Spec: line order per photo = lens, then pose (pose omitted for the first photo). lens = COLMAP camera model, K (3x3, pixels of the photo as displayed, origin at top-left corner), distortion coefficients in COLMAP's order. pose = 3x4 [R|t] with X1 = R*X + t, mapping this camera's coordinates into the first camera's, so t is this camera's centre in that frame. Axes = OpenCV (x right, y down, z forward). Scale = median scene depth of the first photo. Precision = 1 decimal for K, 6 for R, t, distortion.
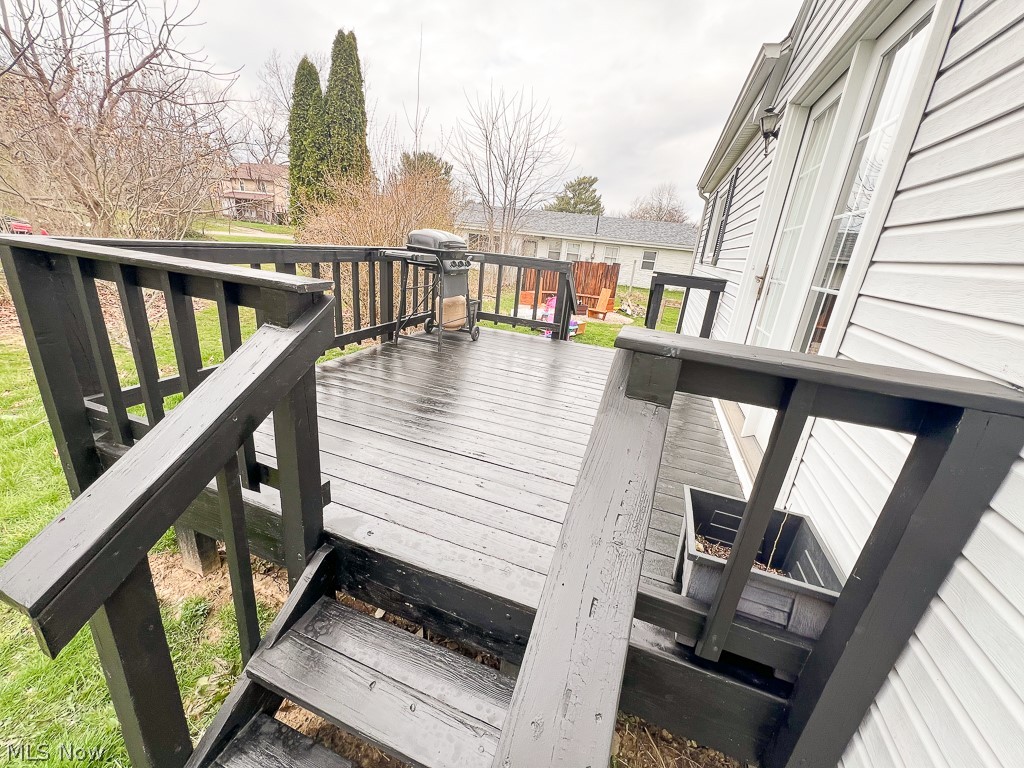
lens RADIAL K [[415.0, 0, 511.6], [0, 415.0, 383.6], [0, 0, 1]] dist [0.003176, 0.000382]
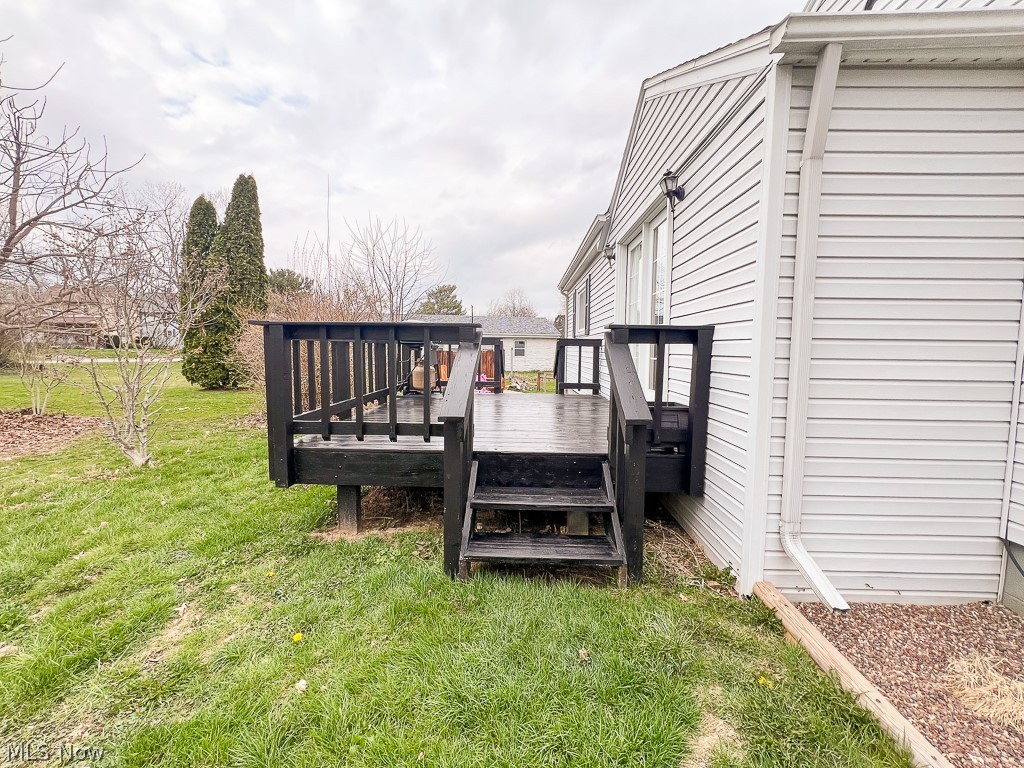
lens RADIAL K [[415.0, 0, 512.5], [0, 415.0, 383.5], [0, 0, 1]] dist [0.003176, 0.000382]
pose [[0.946922, -0.111131, 0.301644, -0.155633], [0.176909, 0.963622, -0.200338, 0.088677], [-0.268407, 0.243068, 0.932135, -0.177206]]
